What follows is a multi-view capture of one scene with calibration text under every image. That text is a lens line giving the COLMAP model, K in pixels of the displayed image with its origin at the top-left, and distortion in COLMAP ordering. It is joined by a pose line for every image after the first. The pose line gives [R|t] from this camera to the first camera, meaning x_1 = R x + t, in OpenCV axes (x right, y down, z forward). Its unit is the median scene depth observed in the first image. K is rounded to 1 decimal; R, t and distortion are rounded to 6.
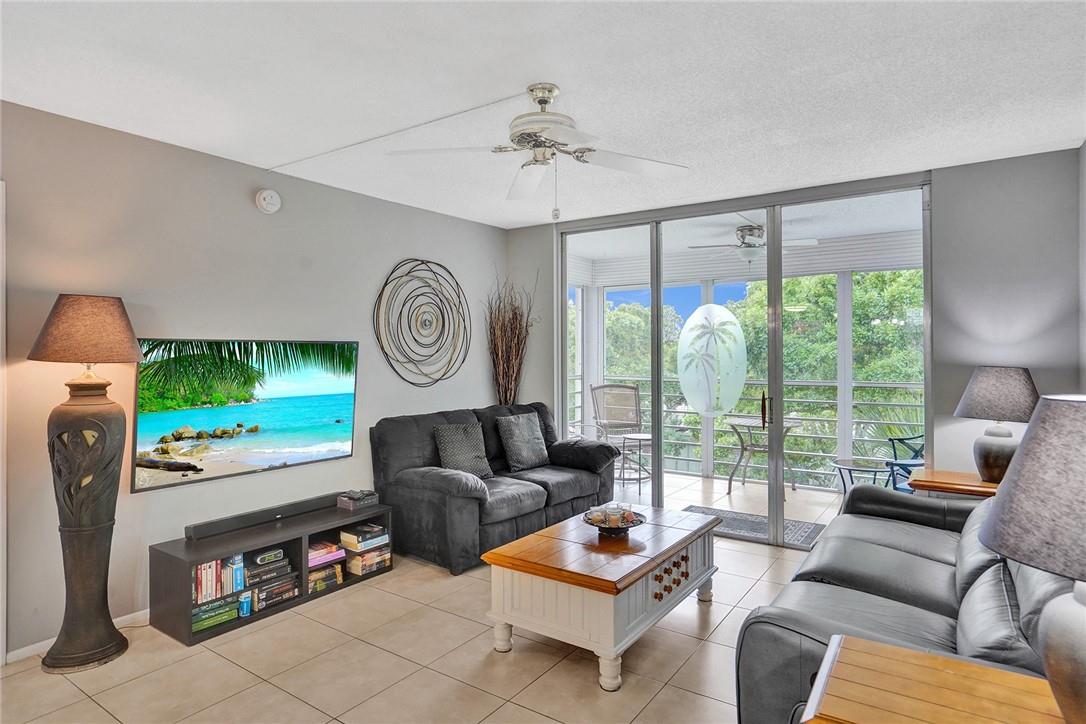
lens RADIAL K [[600.9, 0, 540.9], [0, 600.9, 356.4], [0, 0, 1]] dist [-0.052963, 0.001786]
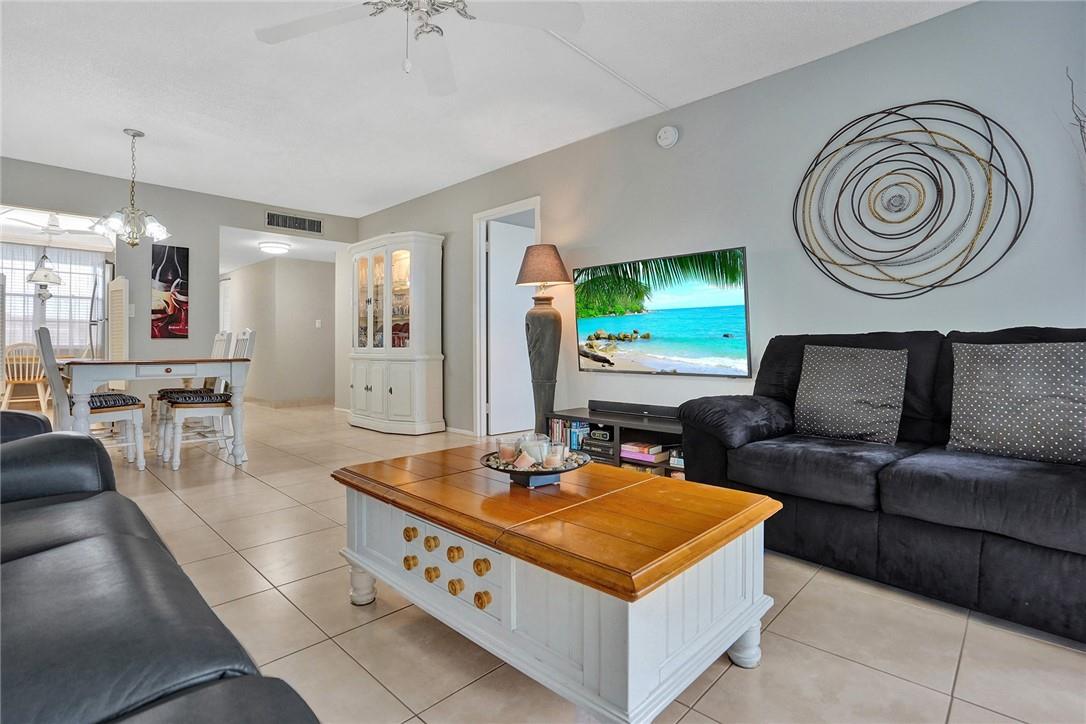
lens RADIAL K [[513.2, 0, 542.3], [0, 513.2, 345.9], [0, 0, 1]] dist [-0.036143, 0.010074]
pose [[-0.111045, 0.011780, -0.993746, 0.560242], [-0.001337, 0.999927, 0.012003, 0.133428], [0.993814, 0.002661, -0.111021, 0.931462]]
